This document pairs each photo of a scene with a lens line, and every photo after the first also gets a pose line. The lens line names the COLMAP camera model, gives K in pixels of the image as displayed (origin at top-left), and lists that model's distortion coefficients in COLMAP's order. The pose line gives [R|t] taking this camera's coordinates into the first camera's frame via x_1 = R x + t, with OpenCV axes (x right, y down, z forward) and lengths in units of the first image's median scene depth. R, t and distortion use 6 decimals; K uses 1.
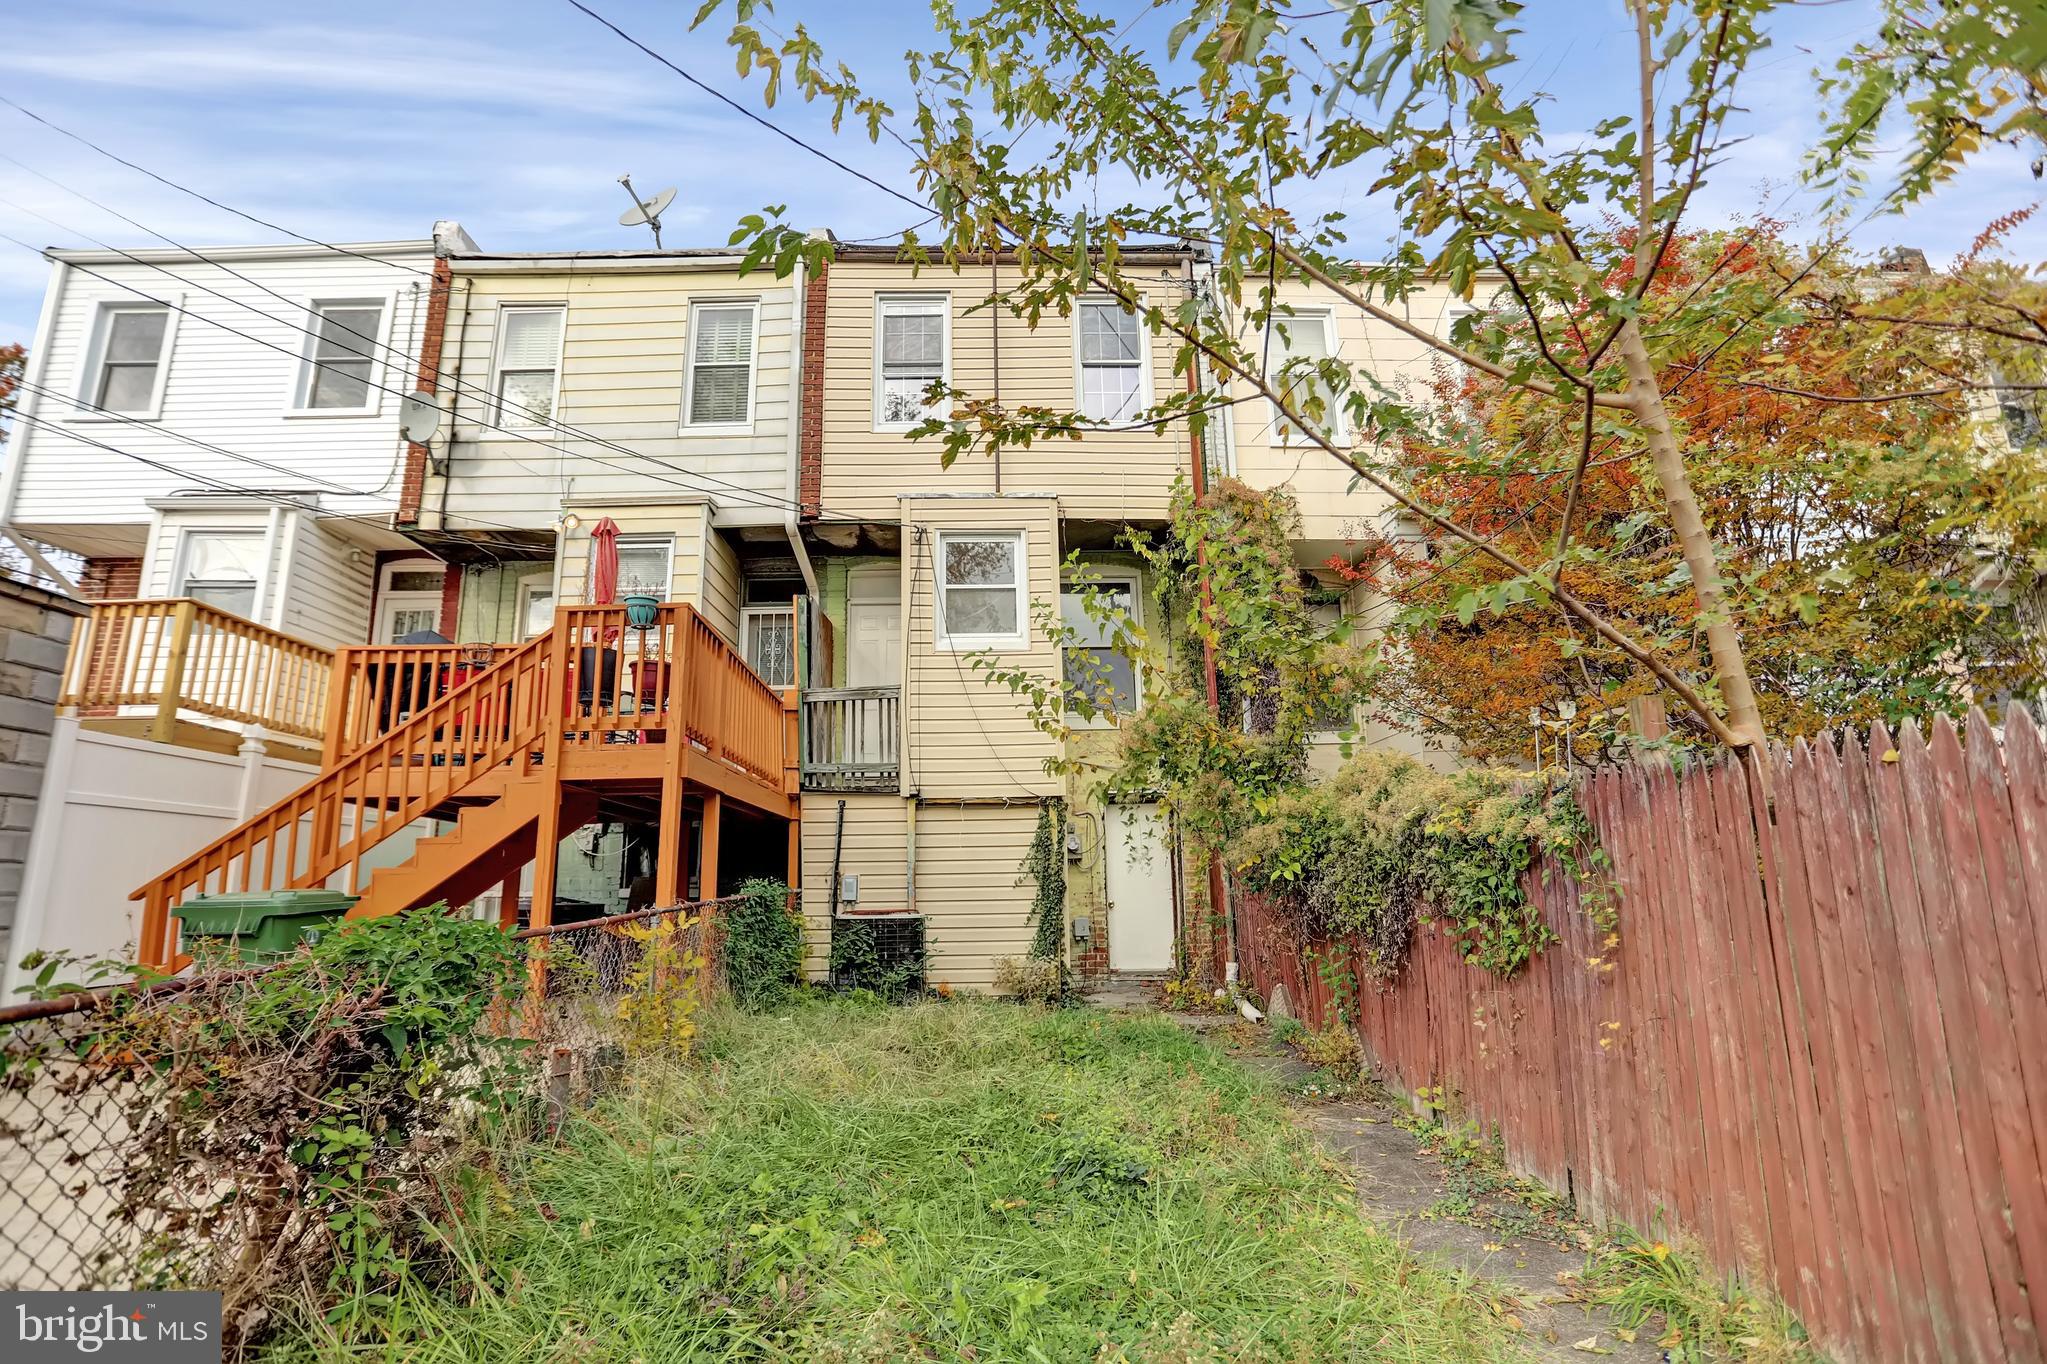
lens RADIAL K [[976.0, 0, 1023.5], [0, 976.0, 682.0], [0, 0, 1]] dist [-0.061151, 0.024784]
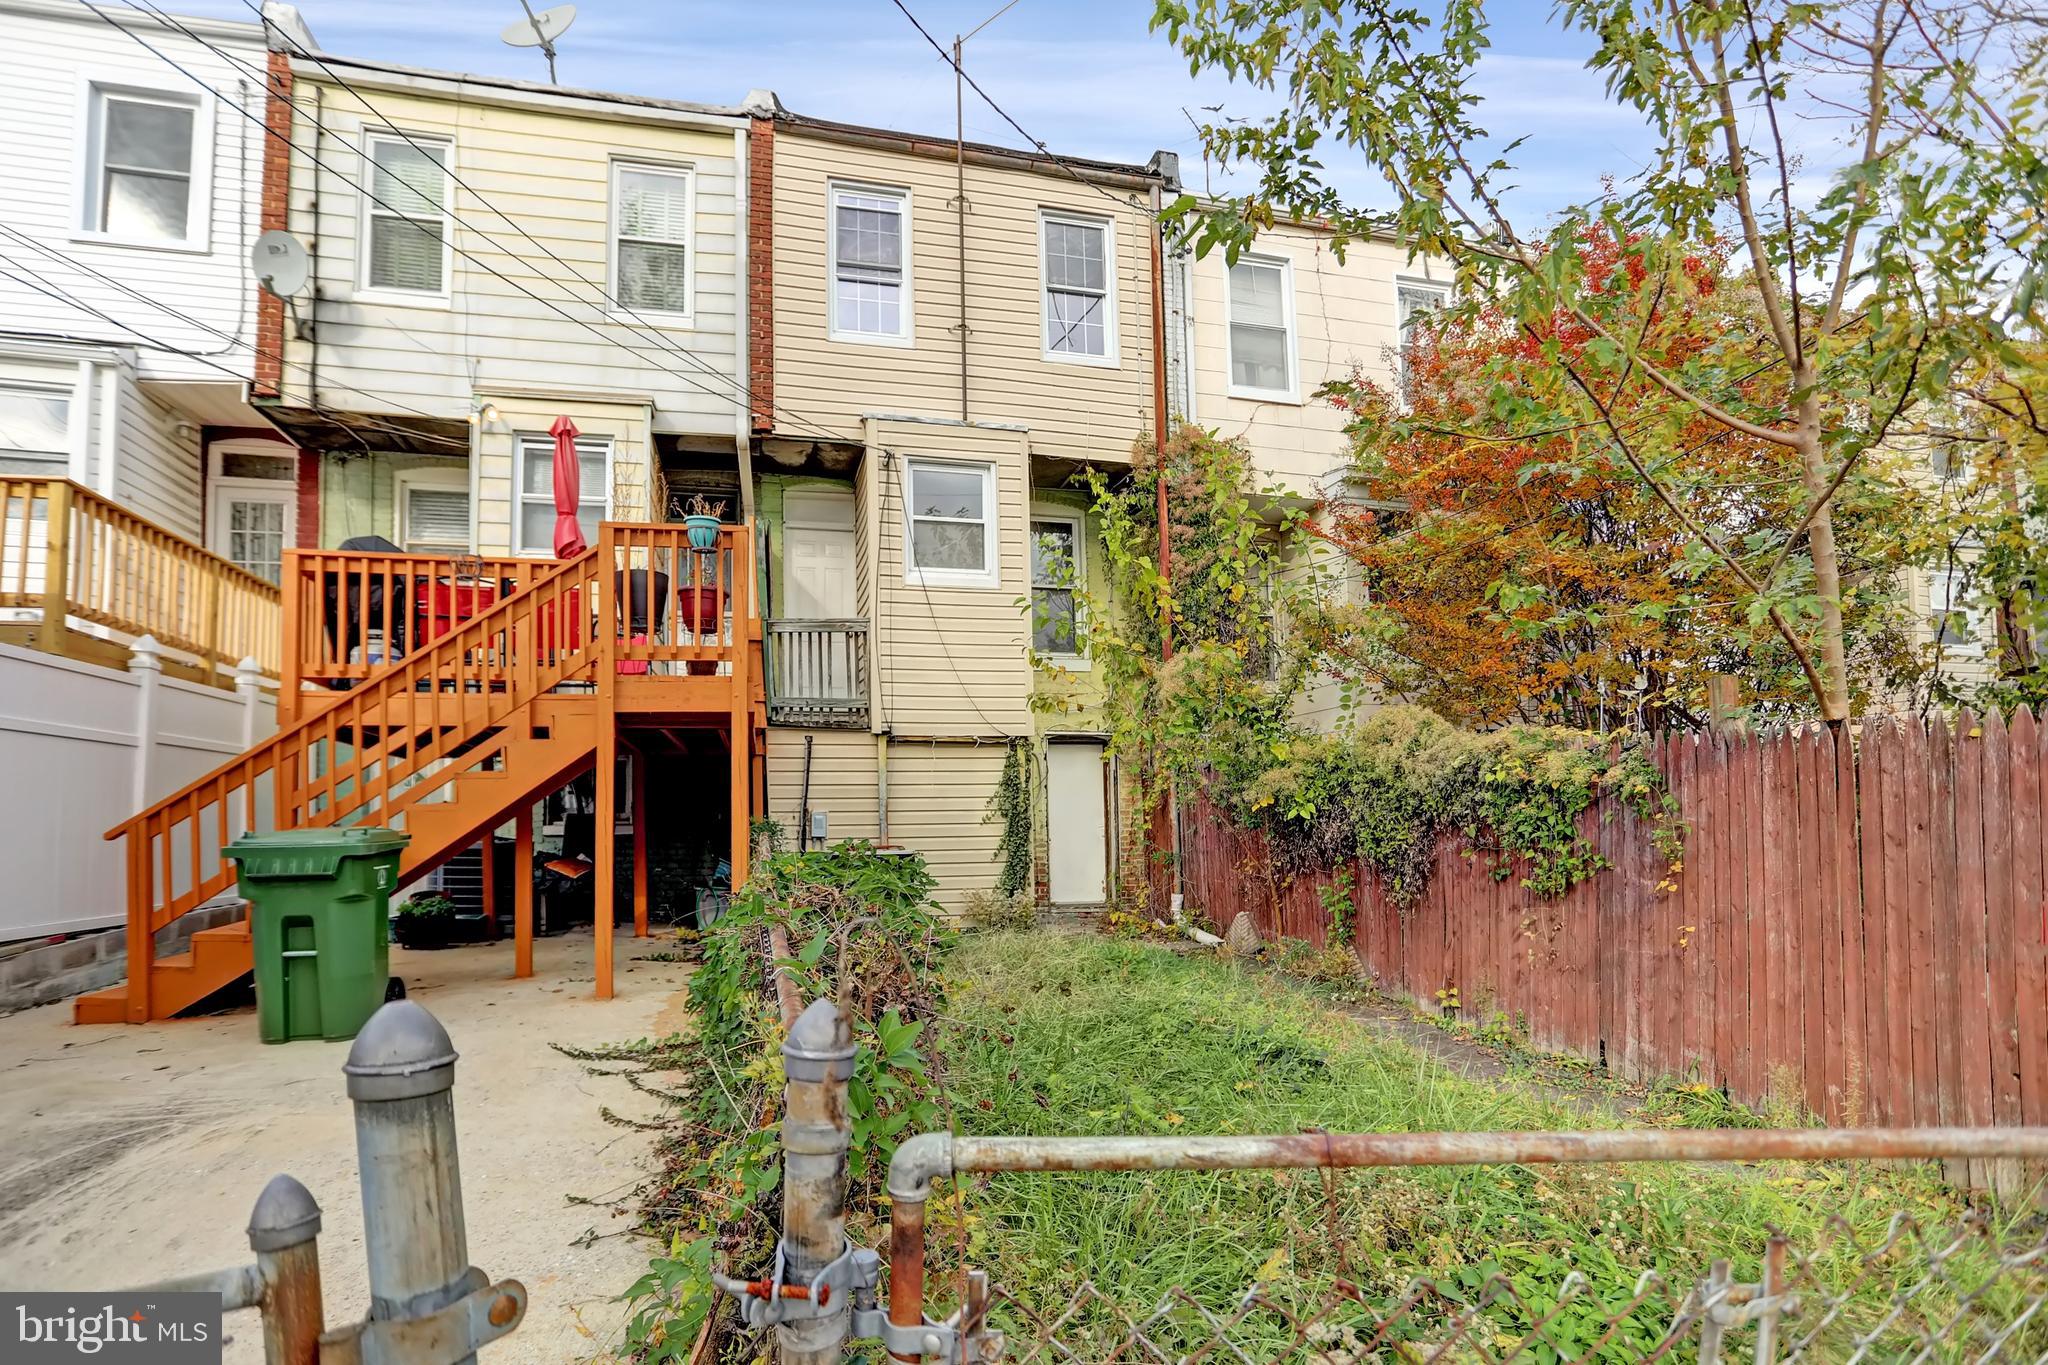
lens RADIAL K [[1046.8, 0, 966.5], [0, 1046.8, 771.6], [0, 0, 1]] dist [-0.055678, 0.026220]
pose [[0.975657, 0.014926, 0.218793, -0.245576], [-0.048236, 0.987854, 0.147709, -0.004375], [-0.213930, -0.154667, 0.964527, -0.042060]]
